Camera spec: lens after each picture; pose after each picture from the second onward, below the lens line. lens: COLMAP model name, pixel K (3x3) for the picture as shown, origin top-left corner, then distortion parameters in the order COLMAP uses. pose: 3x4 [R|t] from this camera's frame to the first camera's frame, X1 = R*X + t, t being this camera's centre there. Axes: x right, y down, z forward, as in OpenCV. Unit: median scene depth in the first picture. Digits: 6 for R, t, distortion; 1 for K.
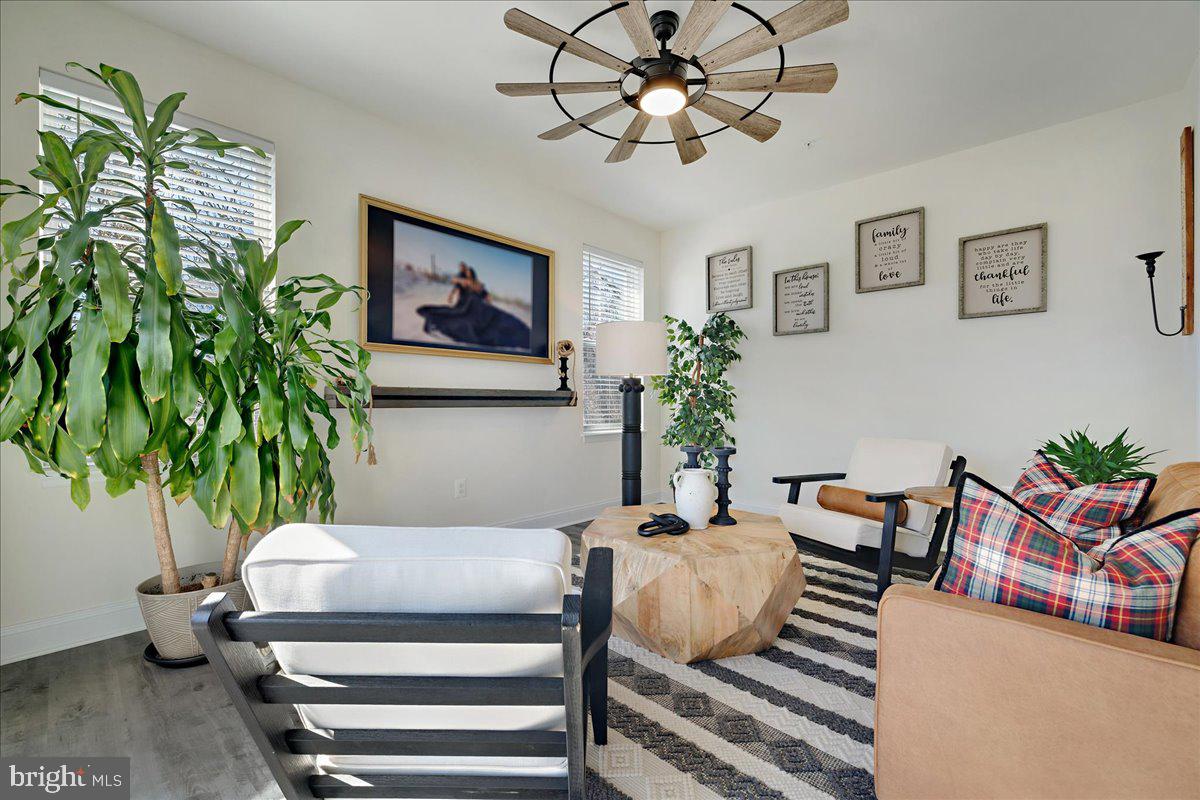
lens RADIAL K [[506.8, 0, 599.5], [0, 506.8, 398.5], [0, 0, 1]] dist [0.002744, -0.000431]
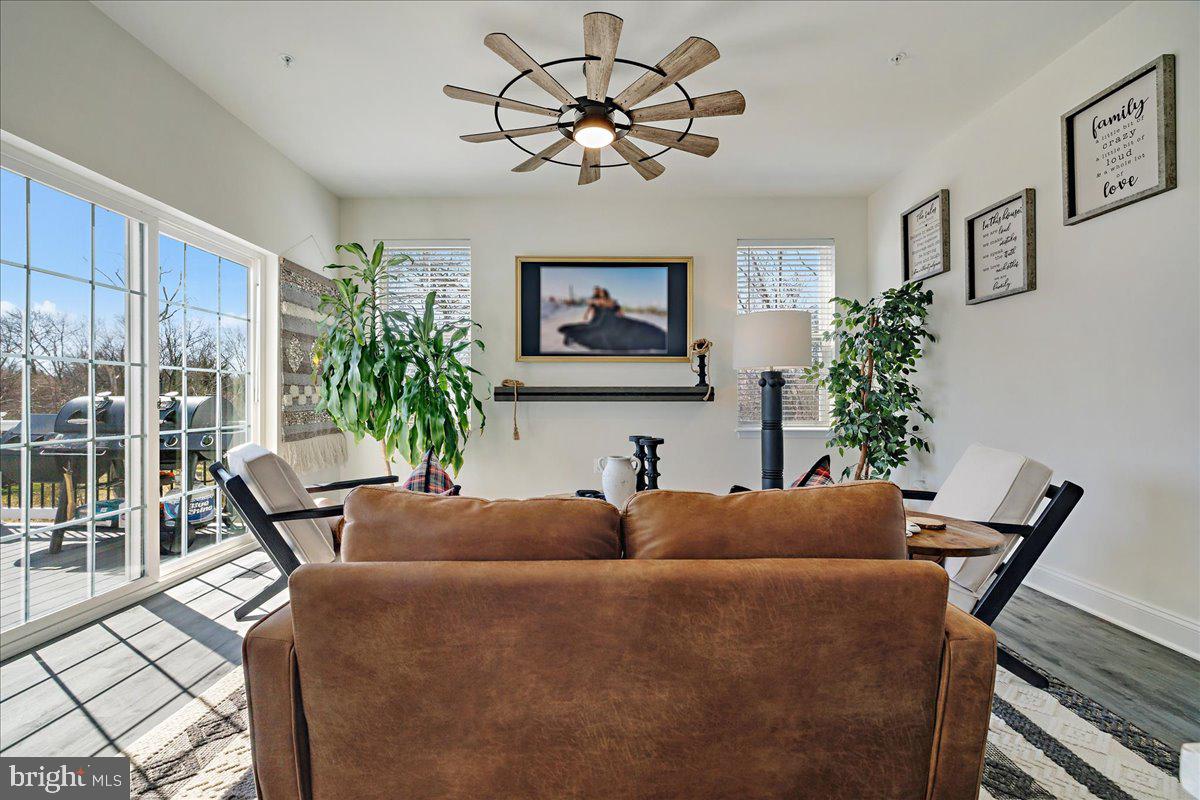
lens RADIAL K [[506.8, 0, 592.8], [0, 506.8, 397.7], [0, 0, 1]] dist [0.002744, -0.000431]
pose [[0.679189, -0.004499, -0.733950, 0.621725], [0.003622, 0.999990, -0.002778, 0.011376], [0.733955, -0.000772, 0.679198, 0.130988]]
